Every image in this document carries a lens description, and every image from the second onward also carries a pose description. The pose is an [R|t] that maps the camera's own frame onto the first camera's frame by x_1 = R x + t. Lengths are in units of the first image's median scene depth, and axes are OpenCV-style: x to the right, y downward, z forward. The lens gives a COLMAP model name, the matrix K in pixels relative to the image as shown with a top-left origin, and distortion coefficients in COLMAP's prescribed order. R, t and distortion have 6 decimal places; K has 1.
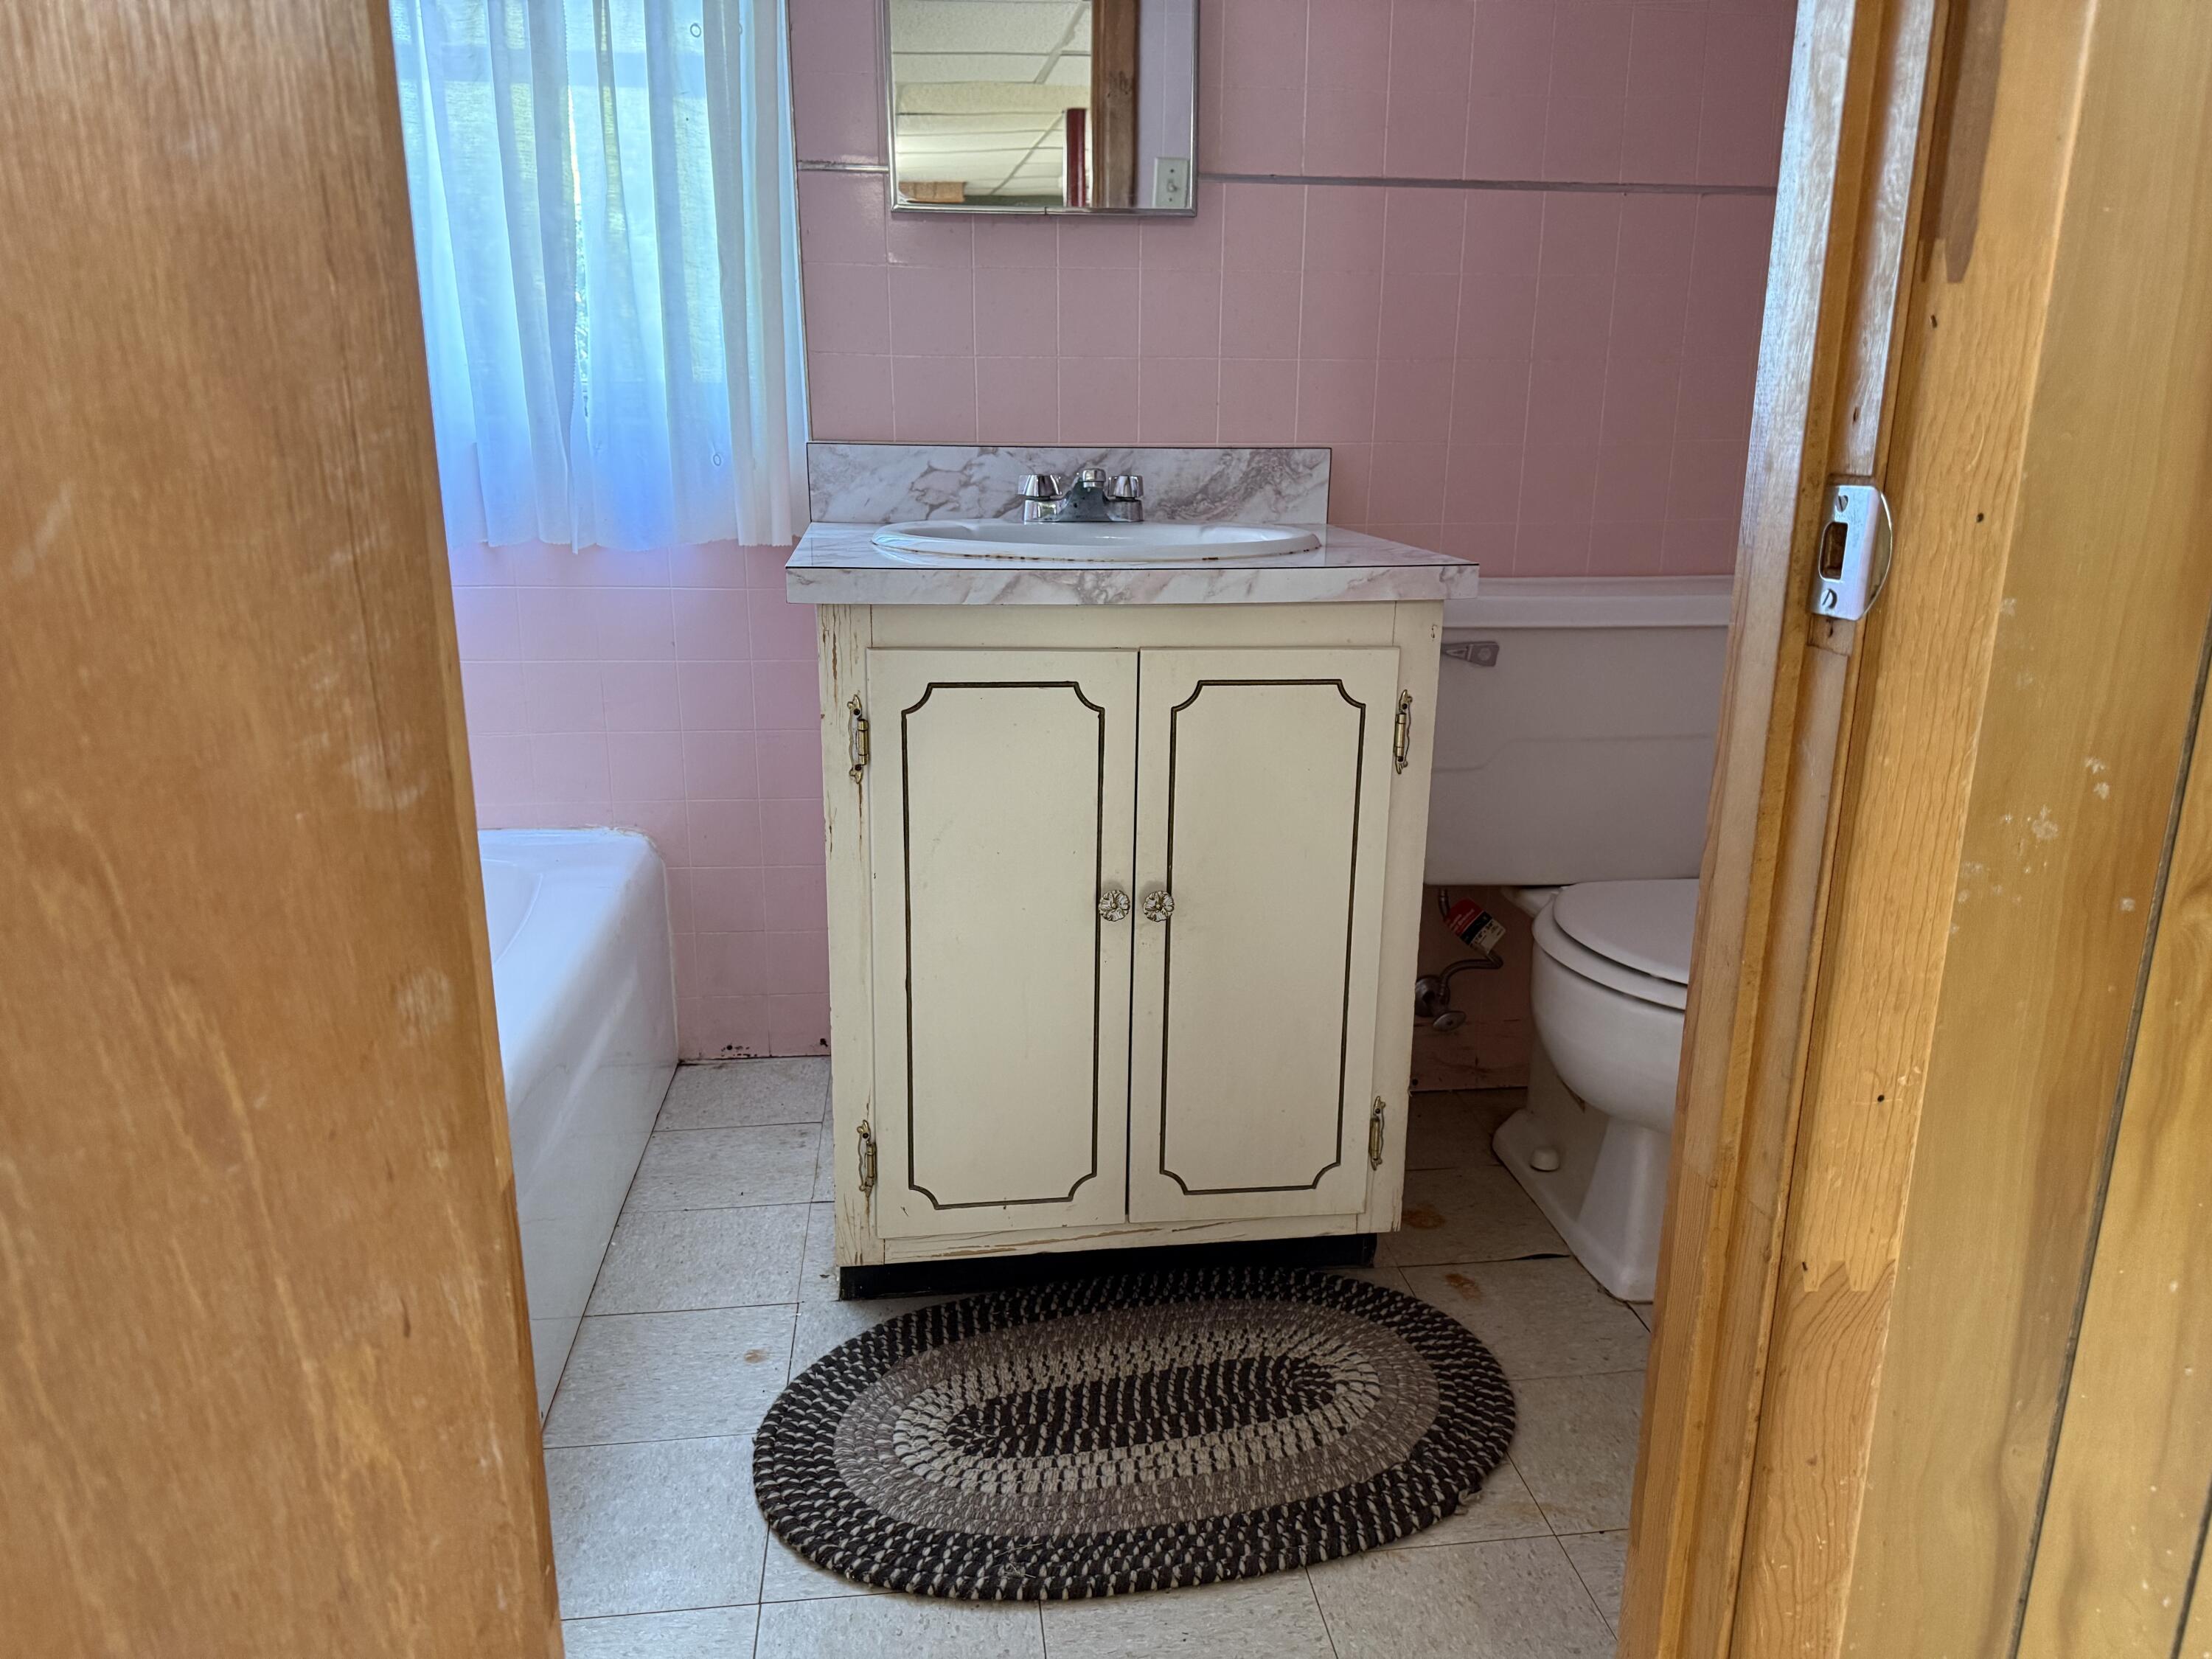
lens RADIAL K [[1562.6, 0, 1101.2], [0, 1562.6, 833.8], [0, 0, 1]] dist [0.029276, -0.031264]
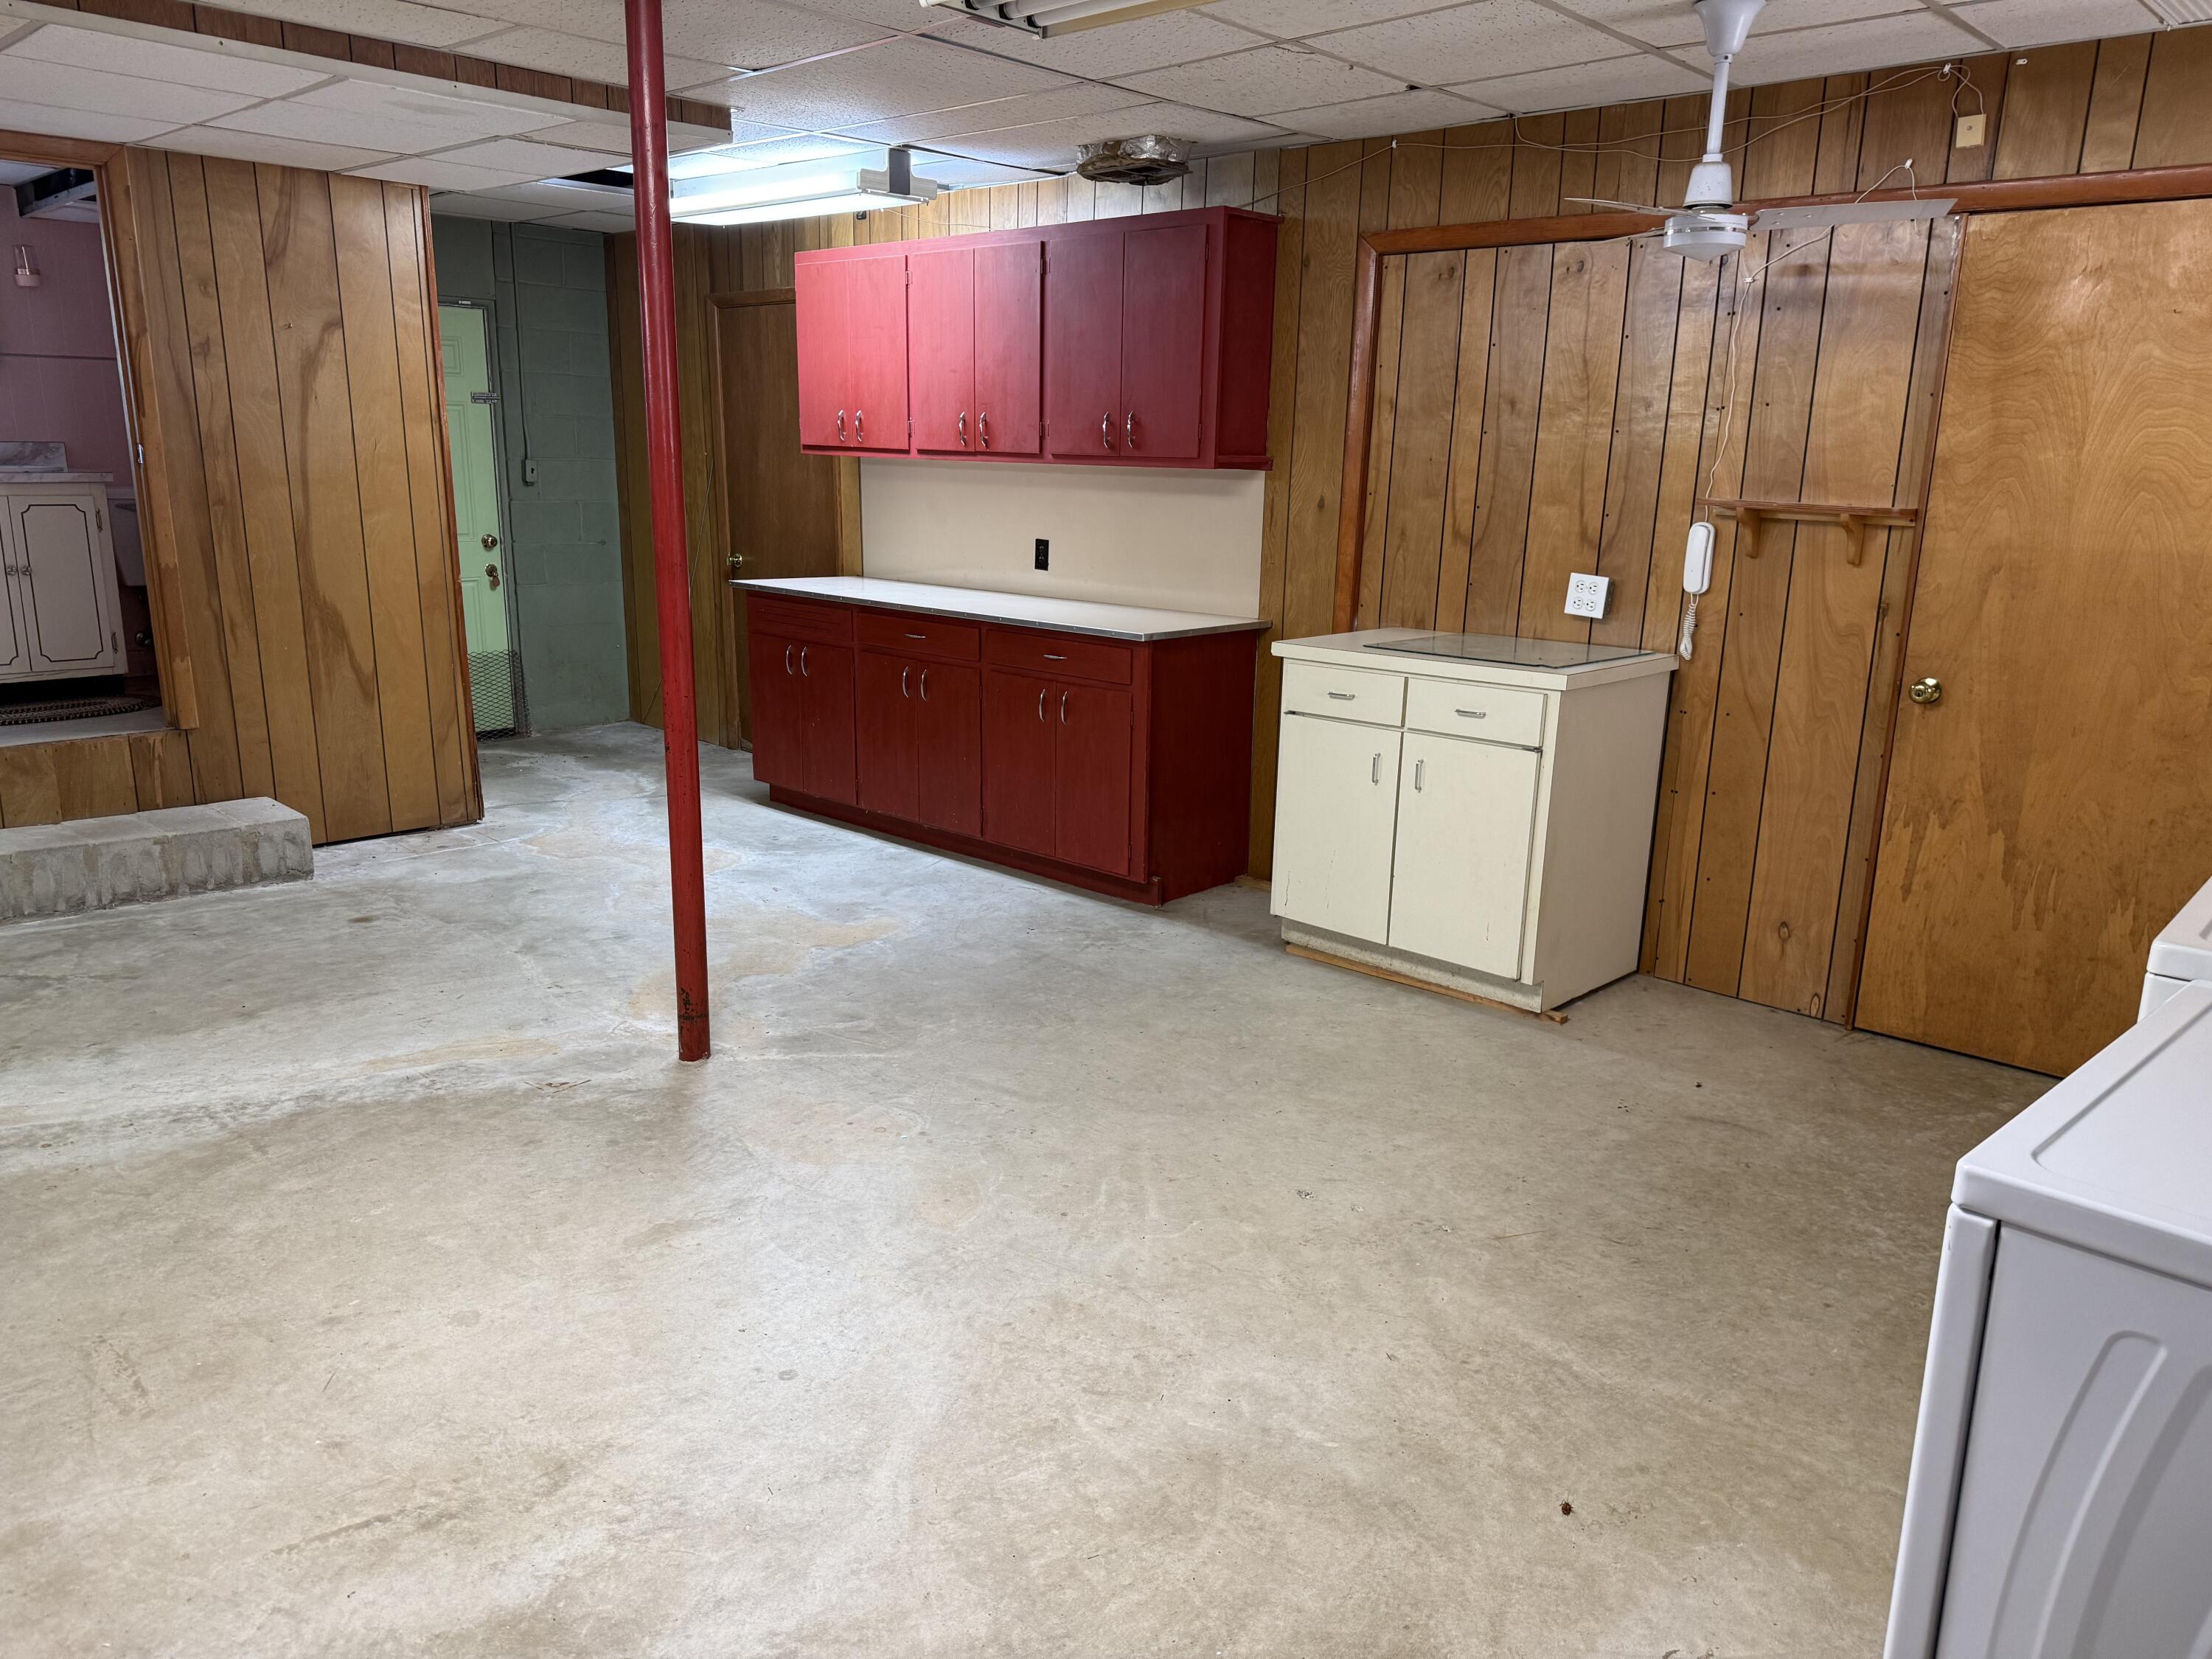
lens RADIAL K [[1562.6, 0, 1109.2], [0, 1562.6, 835.2], [0, 0, 1]] dist [0.029276, -0.031264]
pose [[0.769783, -0.144343, 0.621771, -0.371214], [0.149110, 0.987809, 0.044712, 0.830612], [-0.620645, 0.058294, 0.781922, -3.210903]]
